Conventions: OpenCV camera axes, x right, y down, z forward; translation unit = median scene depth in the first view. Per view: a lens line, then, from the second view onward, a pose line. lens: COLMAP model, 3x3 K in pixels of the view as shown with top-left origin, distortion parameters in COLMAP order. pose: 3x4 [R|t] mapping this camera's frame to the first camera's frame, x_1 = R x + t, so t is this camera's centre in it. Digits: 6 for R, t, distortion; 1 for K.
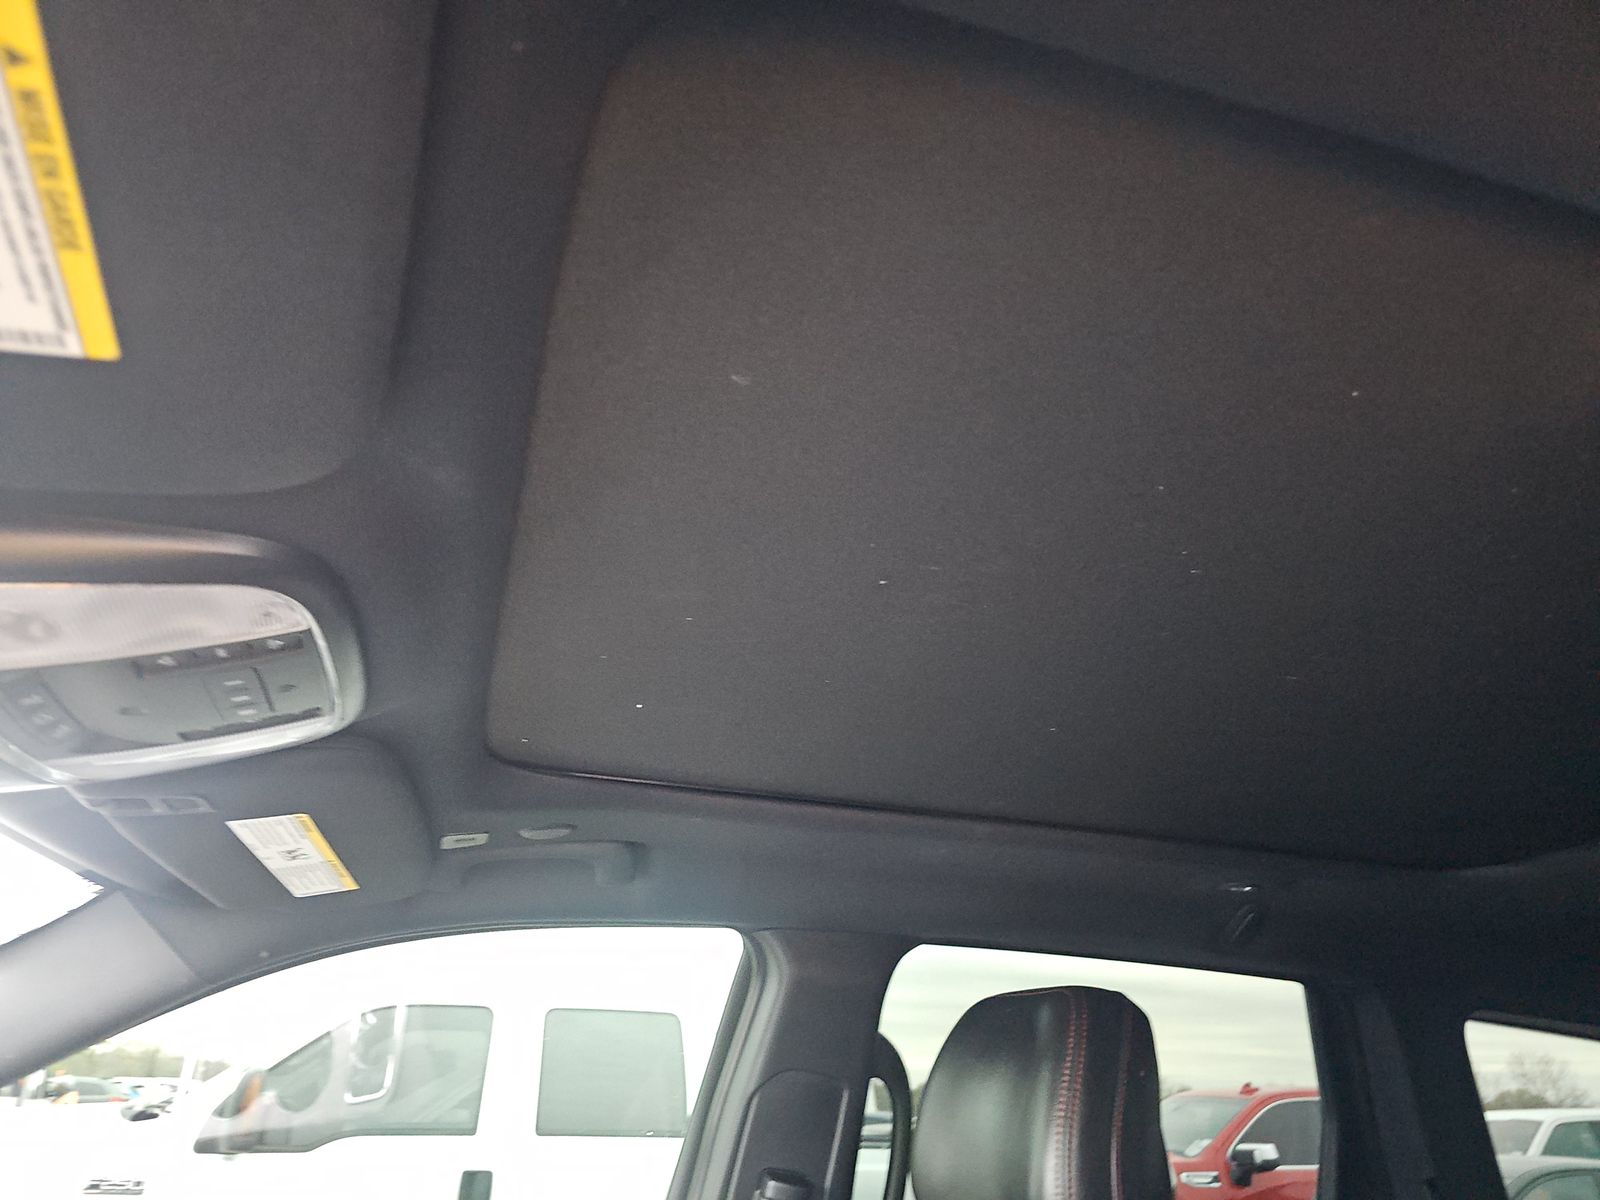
lens RADIAL K [[1189.2, 0, 809.1], [0, 1189.2, 557.3], [0, 0, 1]] dist [0.059447, -0.062733]
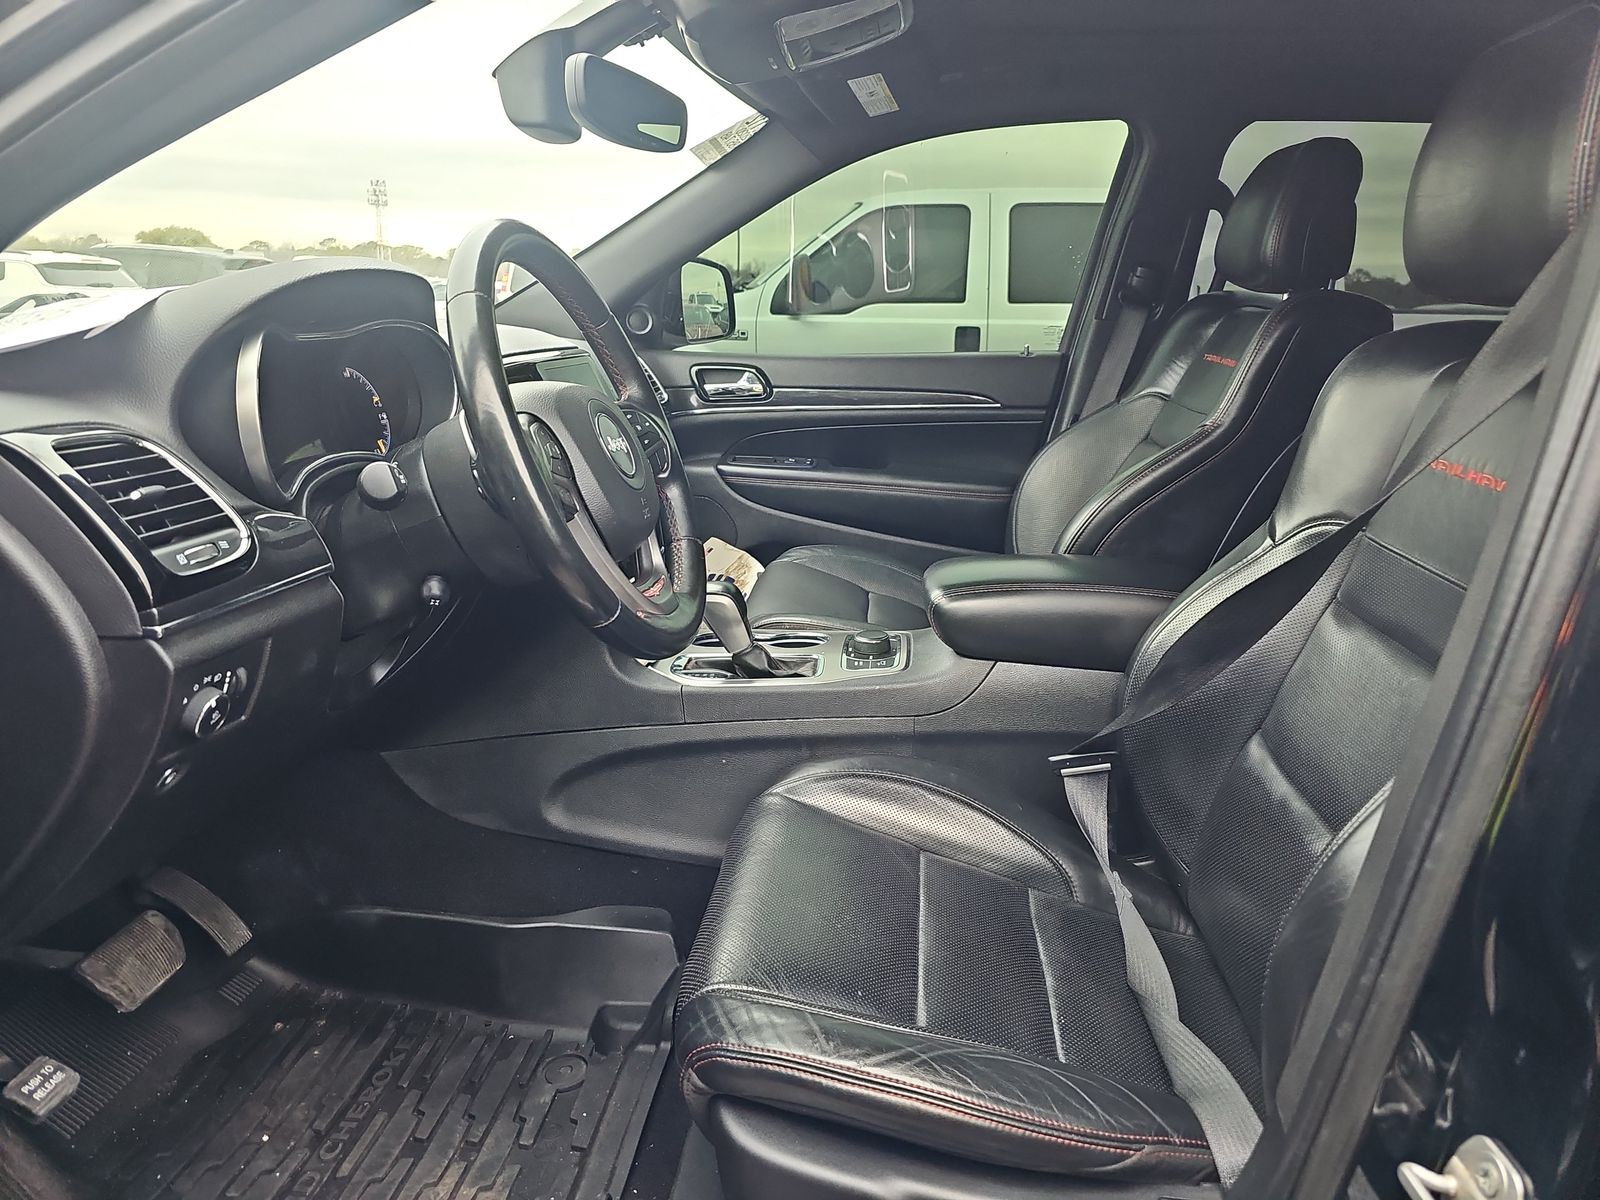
lens RADIAL K [[1189.2, 0, 809.1], [0, 1189.2, 557.3], [0, 0, 1]] dist [0.059447, -0.062733]
pose [[0.934739, 0.069579, -0.348457, 0.056774], [0.147000, 0.817073, 0.557479, -0.071331], [0.323504, -0.572320, 0.753521, -0.278000]]
